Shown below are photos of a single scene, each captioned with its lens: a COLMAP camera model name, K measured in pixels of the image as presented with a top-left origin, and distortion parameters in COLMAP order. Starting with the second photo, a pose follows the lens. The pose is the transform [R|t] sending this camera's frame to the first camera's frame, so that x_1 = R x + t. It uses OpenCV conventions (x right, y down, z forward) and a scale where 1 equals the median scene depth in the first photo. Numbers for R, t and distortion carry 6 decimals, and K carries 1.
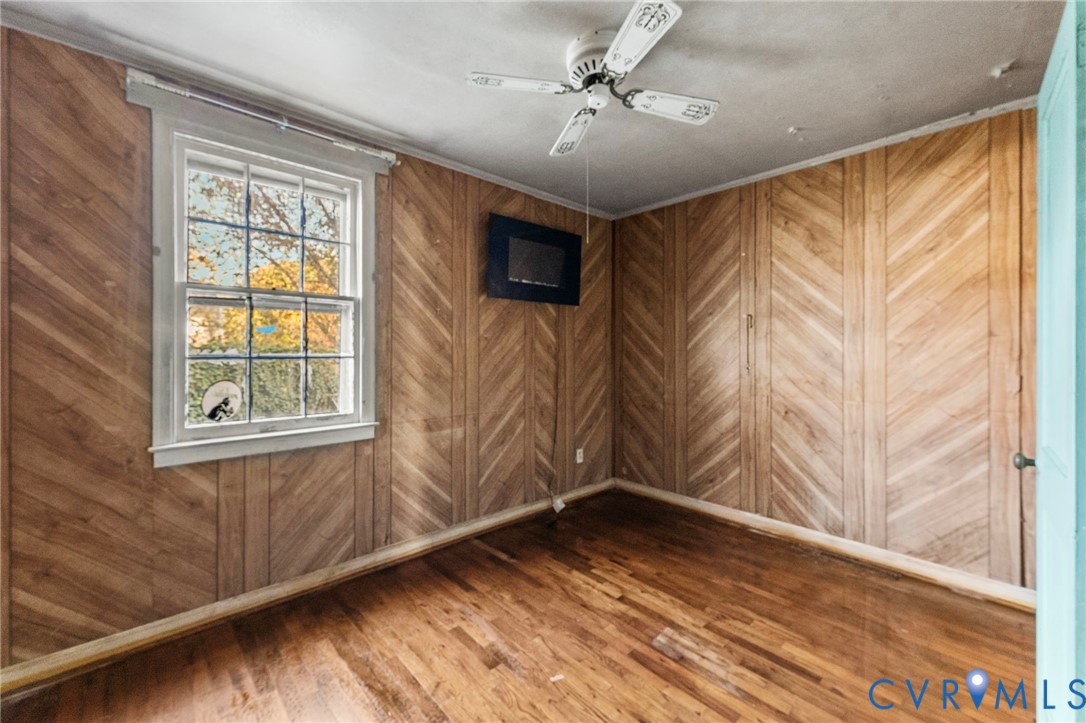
lens RADIAL K [[447.5, 0, 538.3], [0, 447.5, 353.8], [0, 0, 1]] dist [-0.002883, -0.000073]
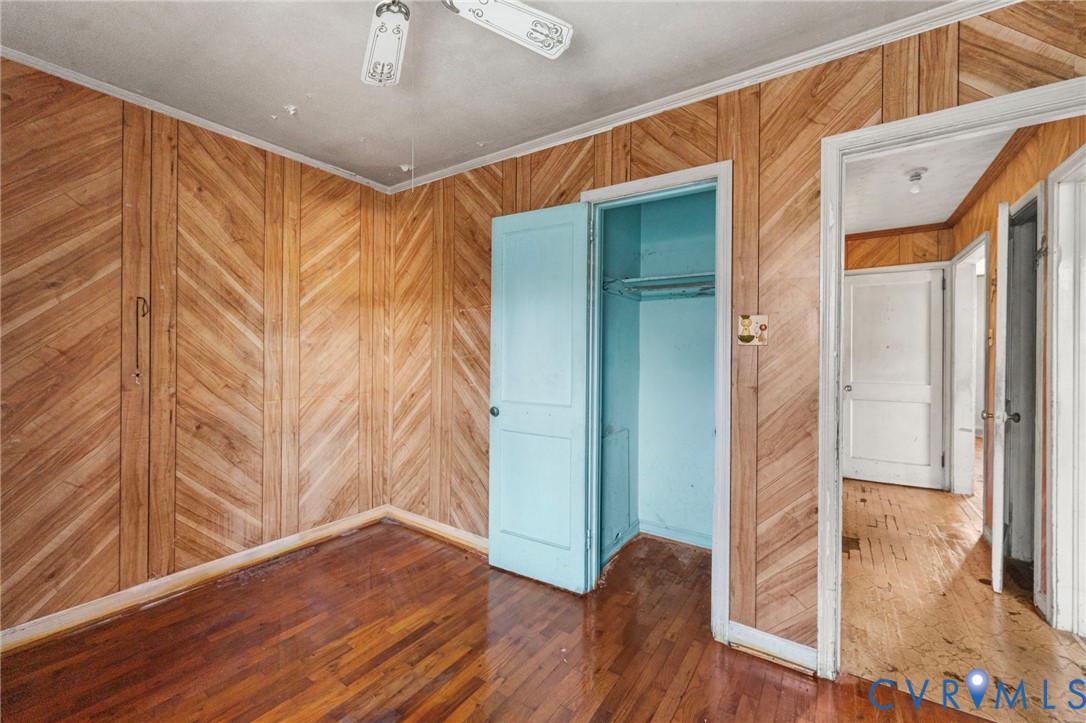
lens RADIAL K [[439.6, 0, 542.3], [0, 439.6, 352.1], [0, 0, 1]] dist [0.001236, -0.000131]
pose [[-0.241648, -0.004932, 0.970352, -0.392816], [0.000007, 0.999987, 0.005085, -0.007504], [-0.970364, 0.001235, -0.241644, 0.659601]]
